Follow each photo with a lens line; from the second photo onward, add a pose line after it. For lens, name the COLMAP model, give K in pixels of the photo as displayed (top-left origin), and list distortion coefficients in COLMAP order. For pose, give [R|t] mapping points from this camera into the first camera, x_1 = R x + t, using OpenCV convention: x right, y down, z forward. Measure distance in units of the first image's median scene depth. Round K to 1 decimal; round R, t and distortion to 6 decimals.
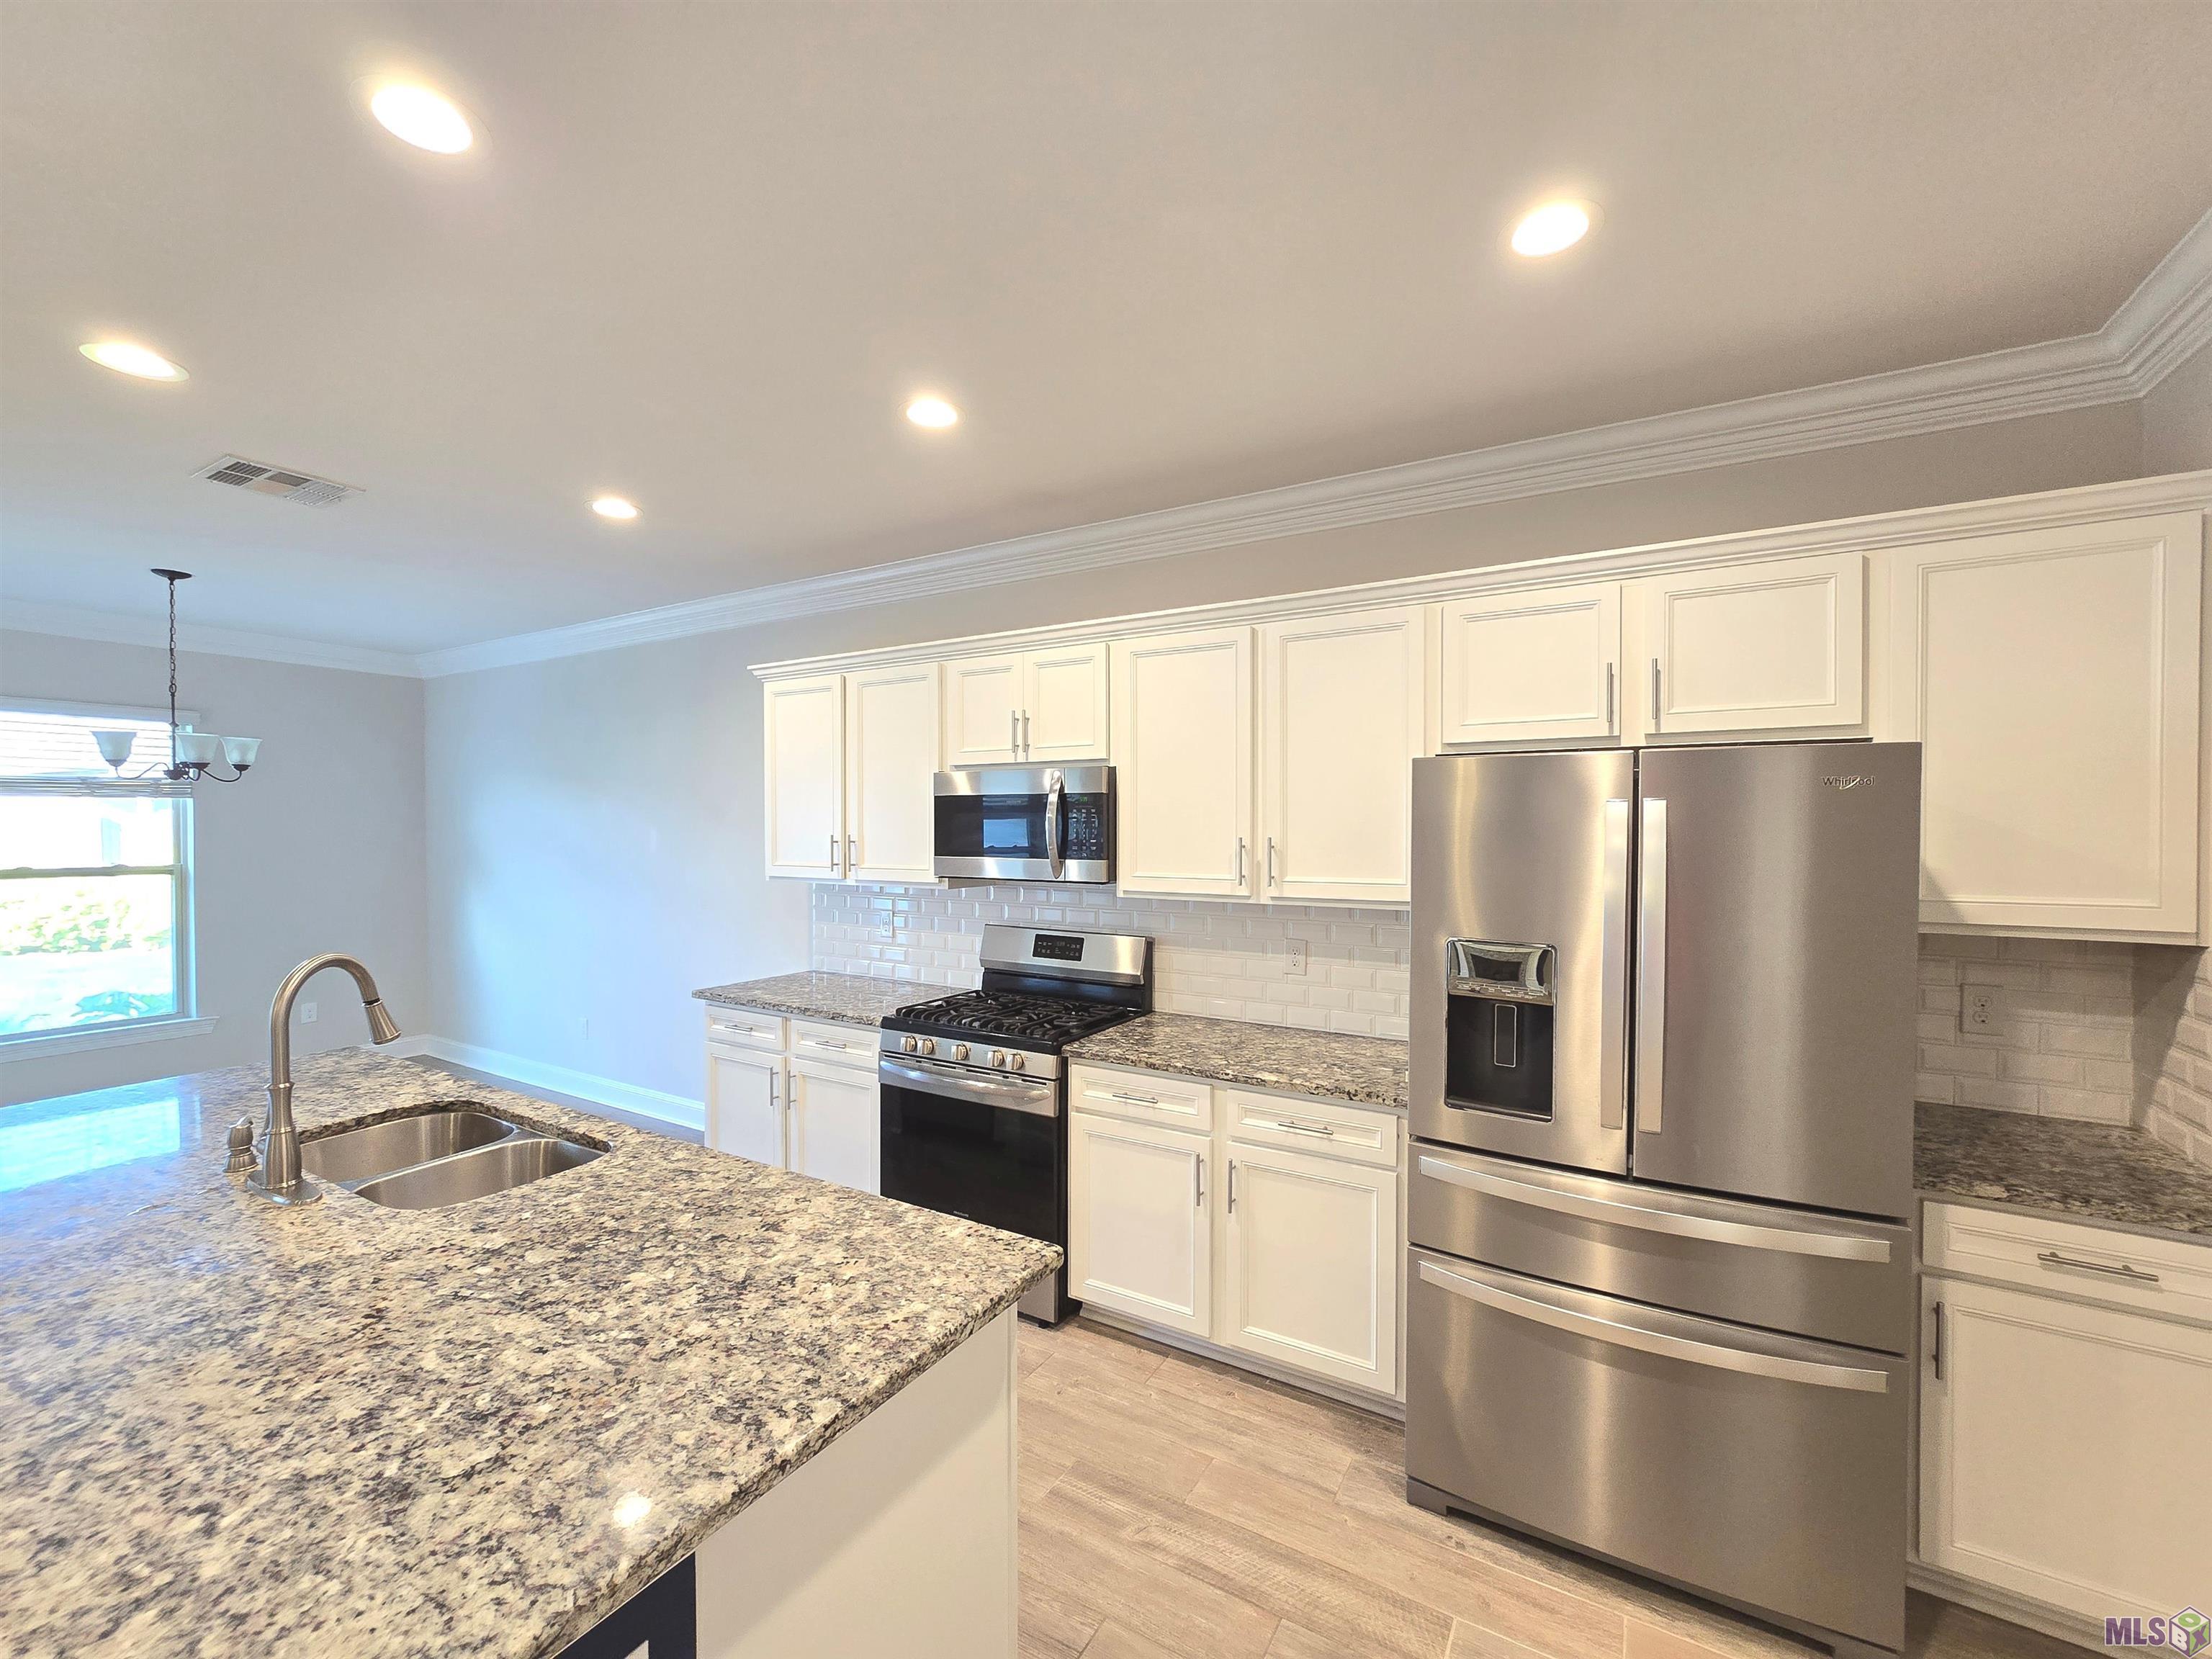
lens RADIAL K [[908.6, 0, 1110.8], [0, 908.6, 835.1], [0, 0, 1]] dist [-0.000181, 0.000182]
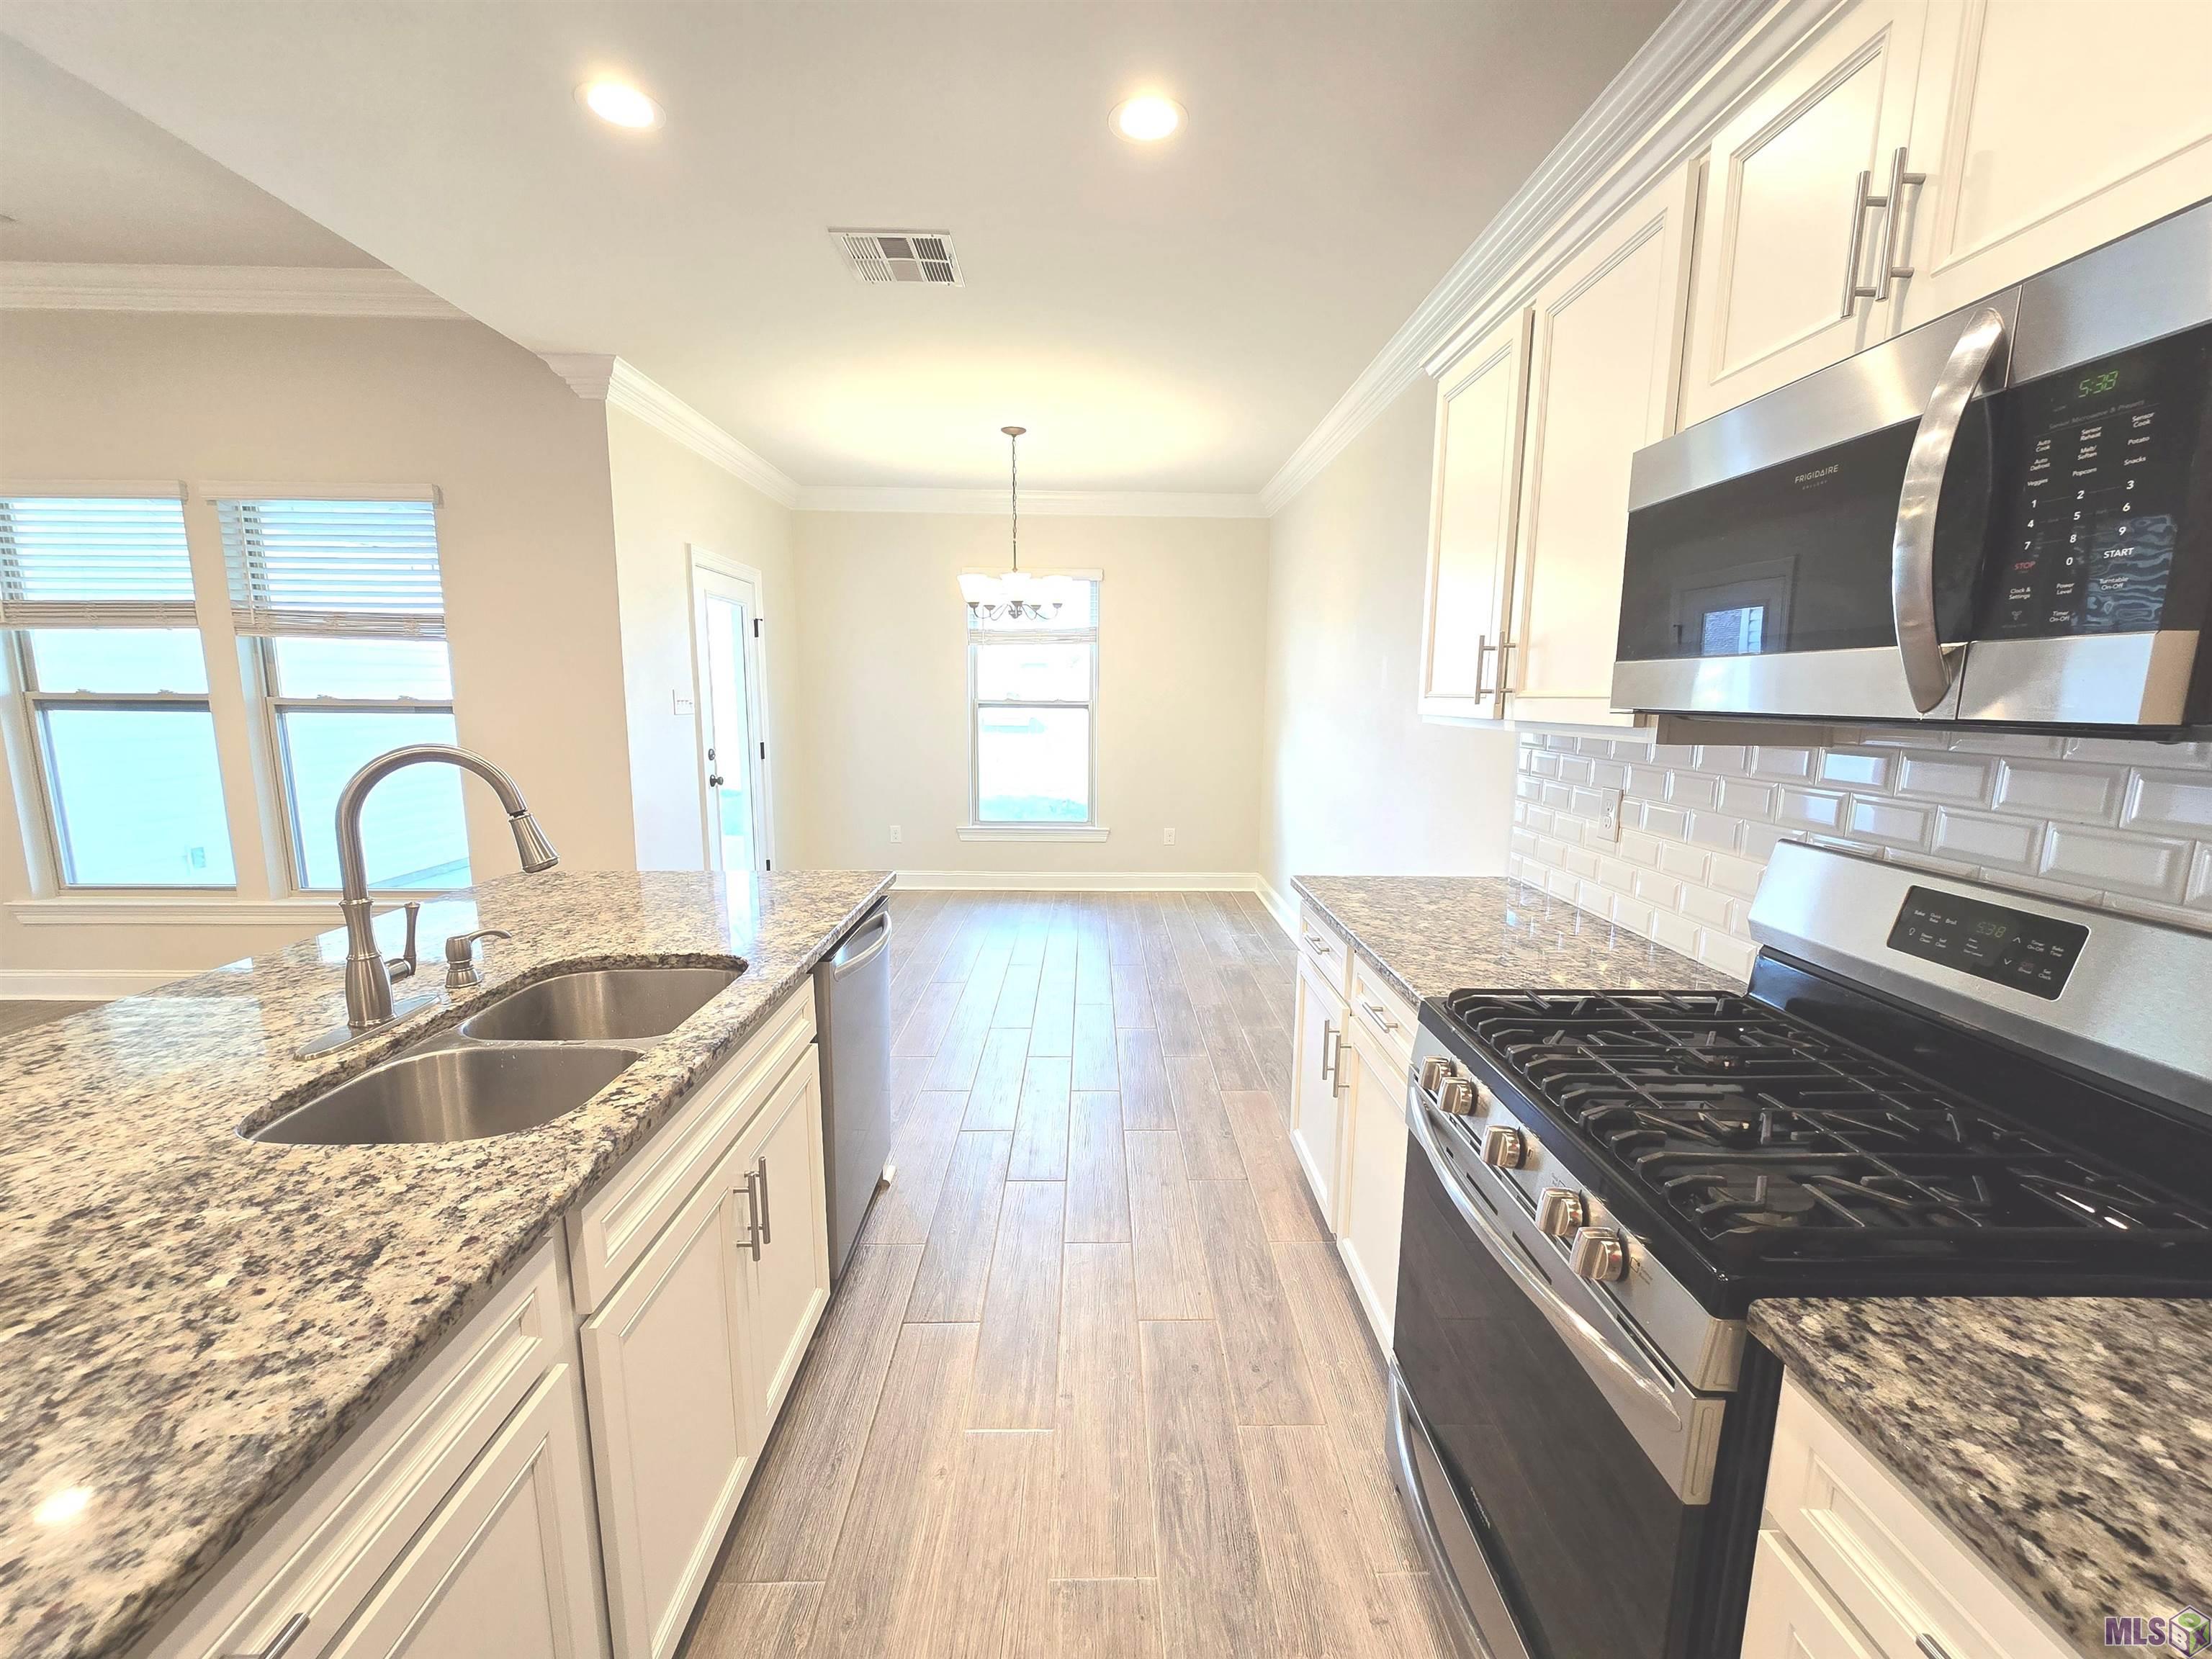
lens RADIAL K [[908.6, 0, 1110.8], [0, 908.6, 835.1], [0, 0, 1]] dist [-0.000181, 0.000182]
pose [[0.529384, 0.135638, -0.837470, 0.050983], [-0.017844, 0.988699, 0.148852, 0.048982], [0.848195, -0.063856, 0.525821, 0.633082]]
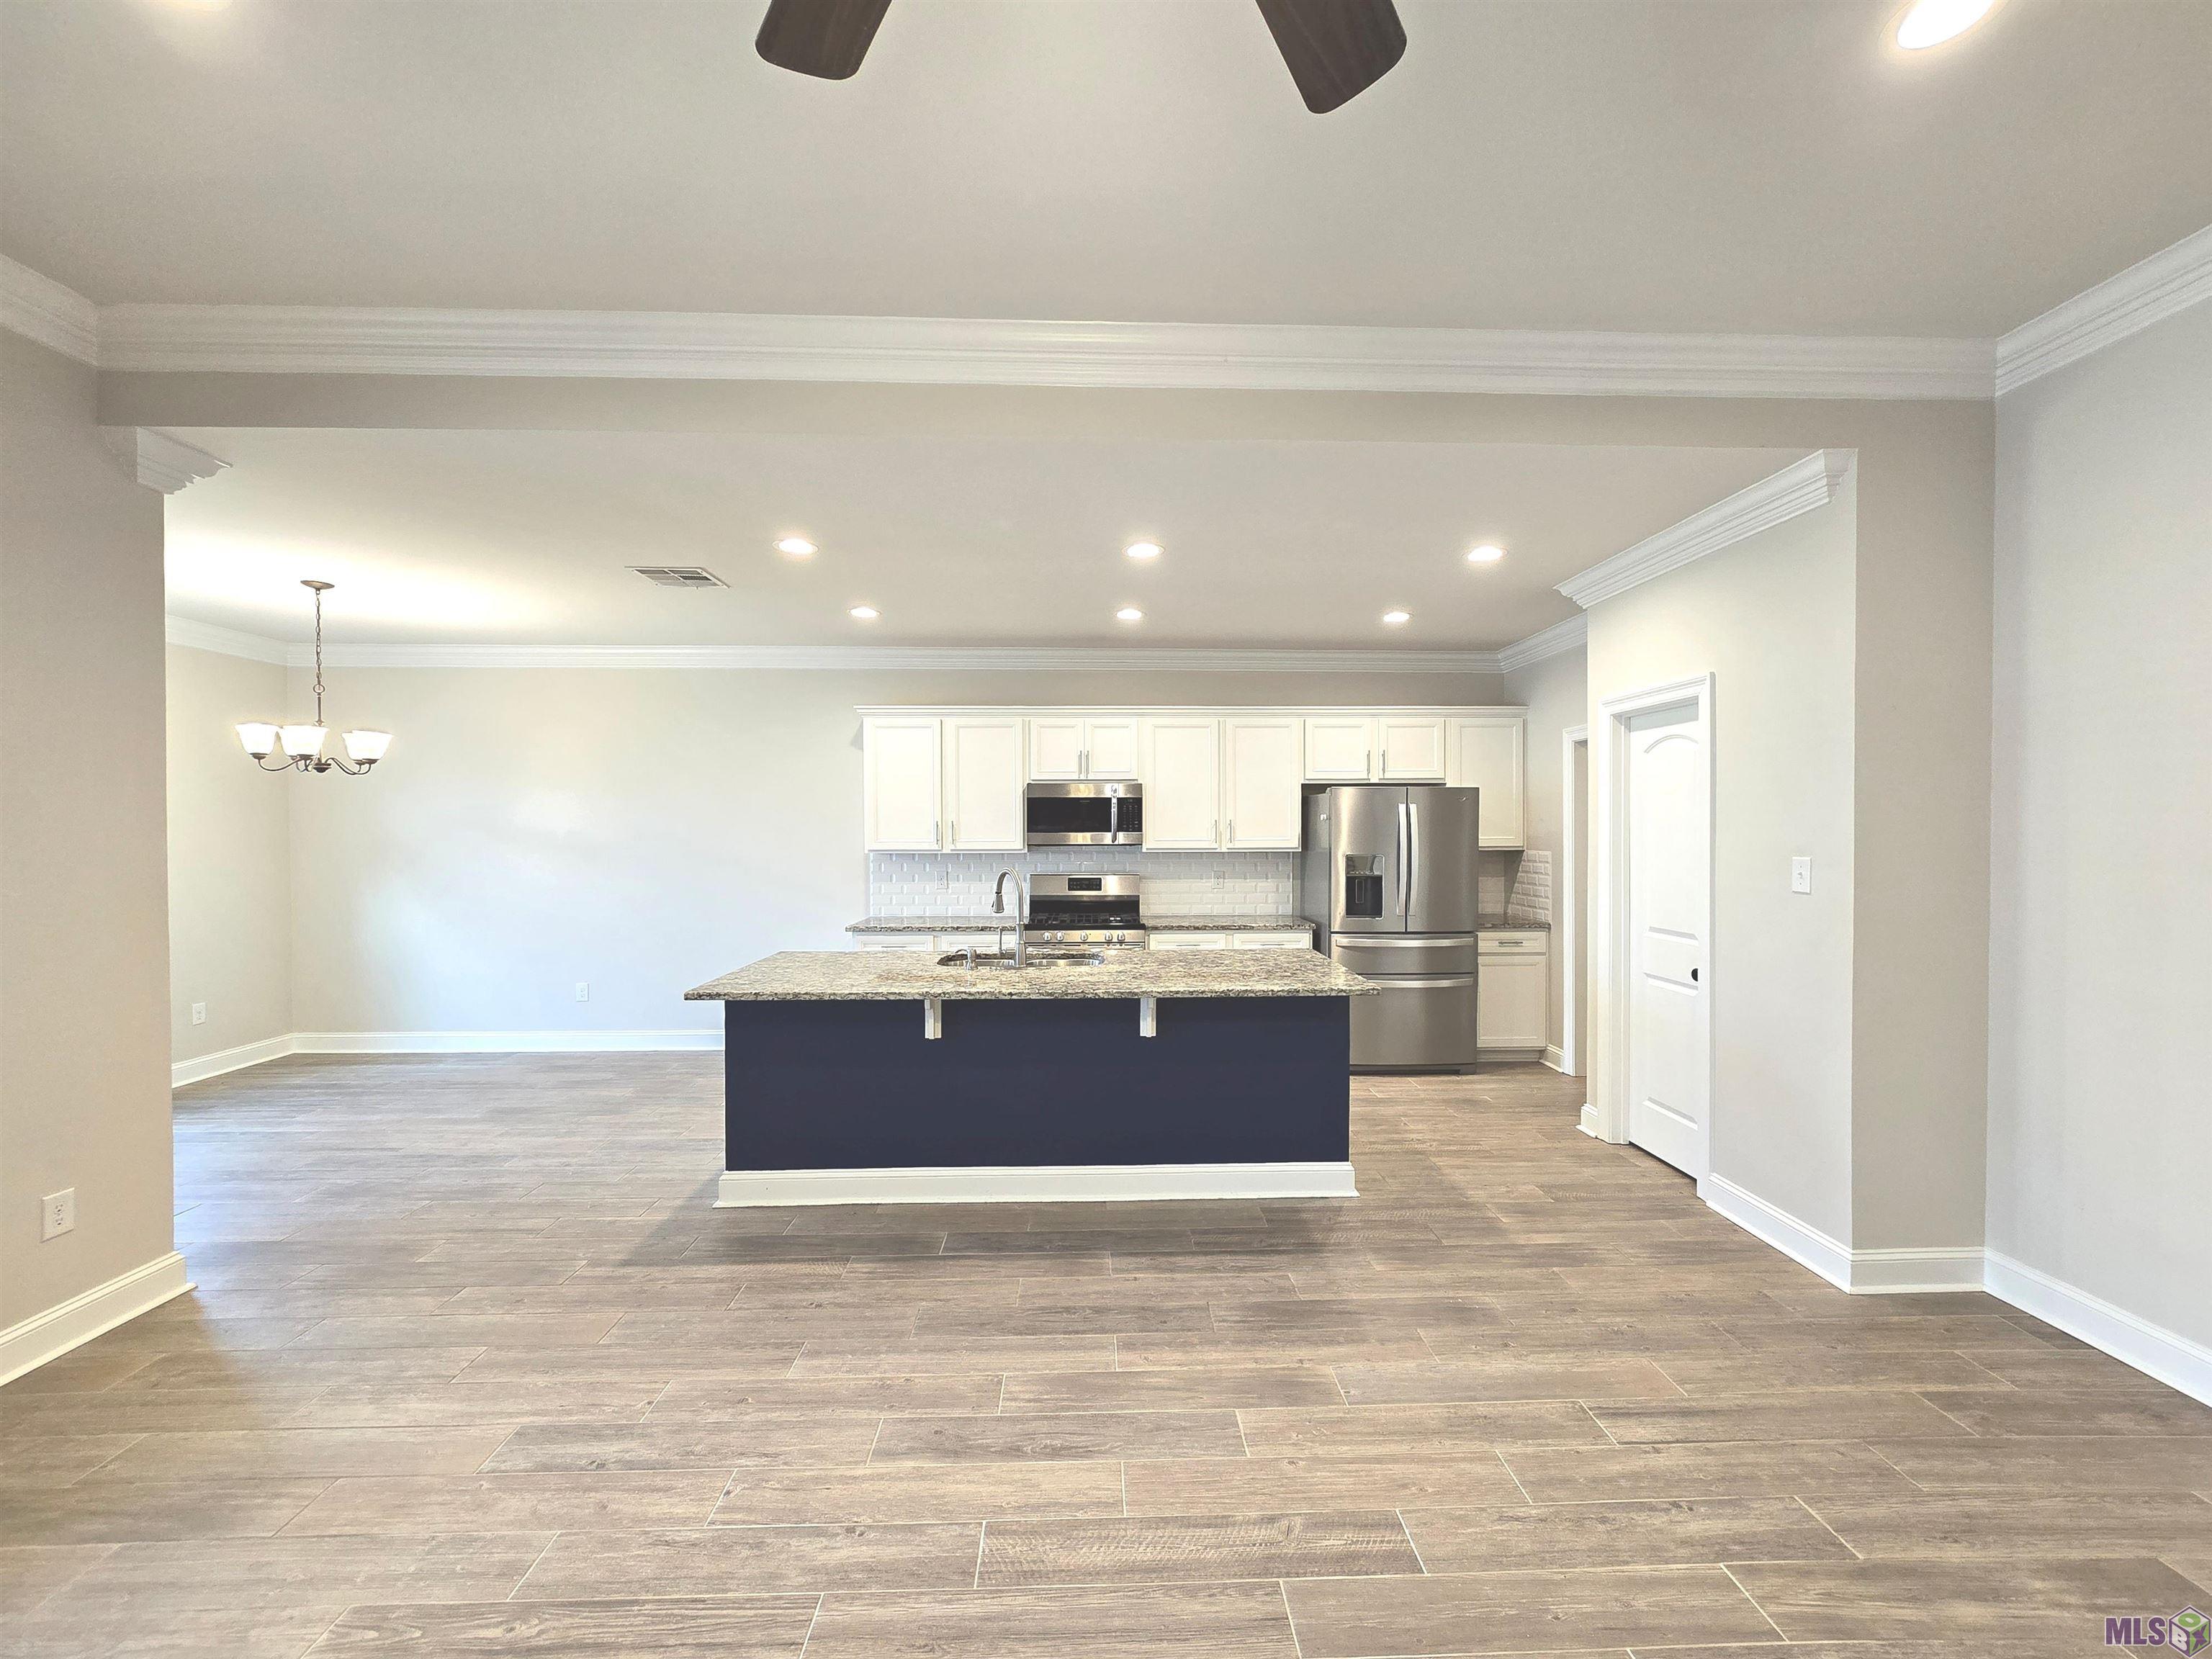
lens RADIAL K [[908.6, 0, 1110.8], [0, 908.6, 835.1], [0, 0, 1]] dist [-0.000181, 0.000182]
pose [[0.844799, -0.010361, 0.534983, -1.077320], [0.009255, 0.999946, 0.004752, 0.023337], [-0.535004, 0.000937, 0.844849, -0.577036]]
